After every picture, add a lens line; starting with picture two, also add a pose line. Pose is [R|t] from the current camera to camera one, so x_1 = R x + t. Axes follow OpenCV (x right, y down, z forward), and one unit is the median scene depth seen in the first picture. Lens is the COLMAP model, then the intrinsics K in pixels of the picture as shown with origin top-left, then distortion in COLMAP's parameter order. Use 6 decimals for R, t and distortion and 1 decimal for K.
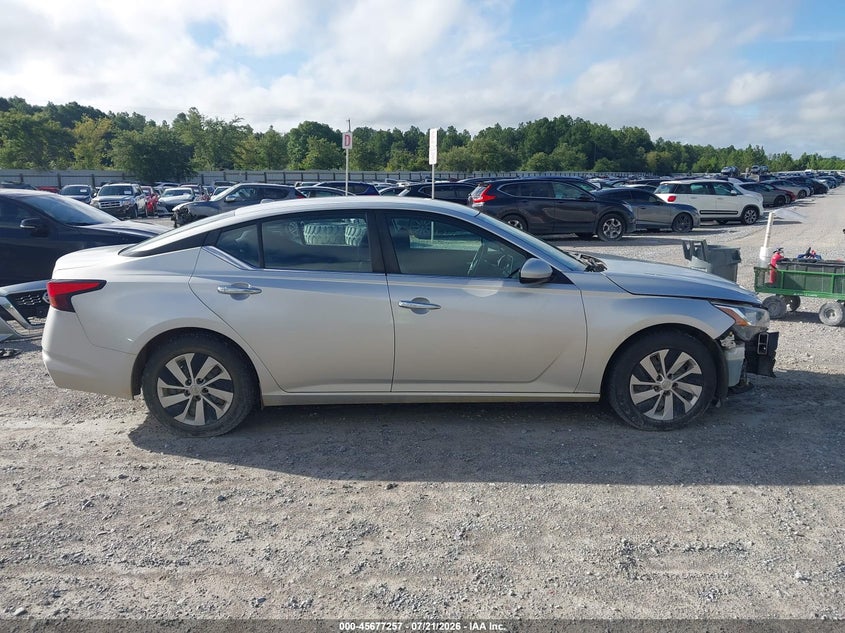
lens RADIAL K [[653.1, 0, 423.4], [0, 653.1, 335.8], [0, 0, 1]] dist [0.025035, -0.037401]
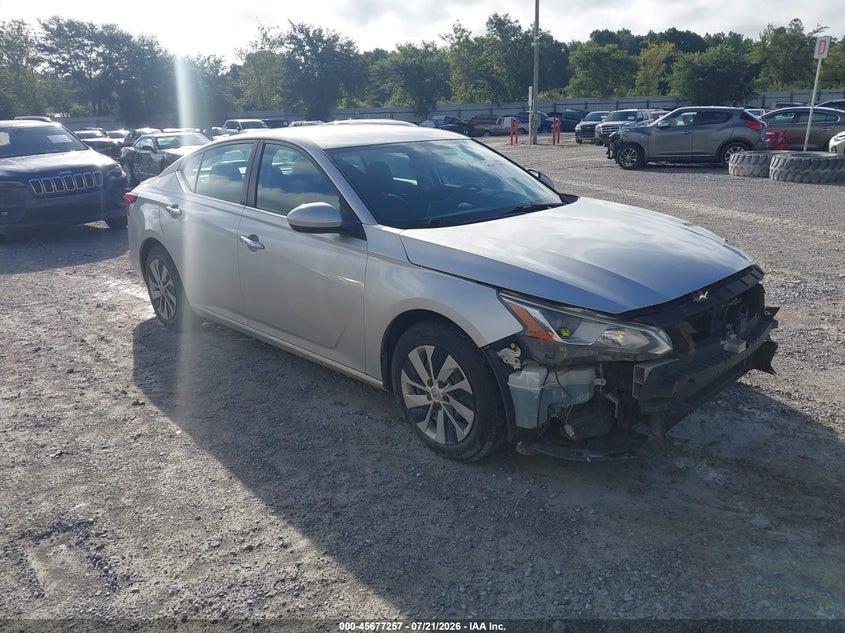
lens RADIAL K [[660.2, 0, 475.5], [0, 660.2, 316.9], [0, 0, 1]] dist [0.006023, 0.007075]
pose [[0.688315, 0.196207, -0.698373, 0.119596], [-0.139355, 0.980560, 0.138140, -0.015459], [0.711901, 0.002238, 0.702276, 0.070250]]
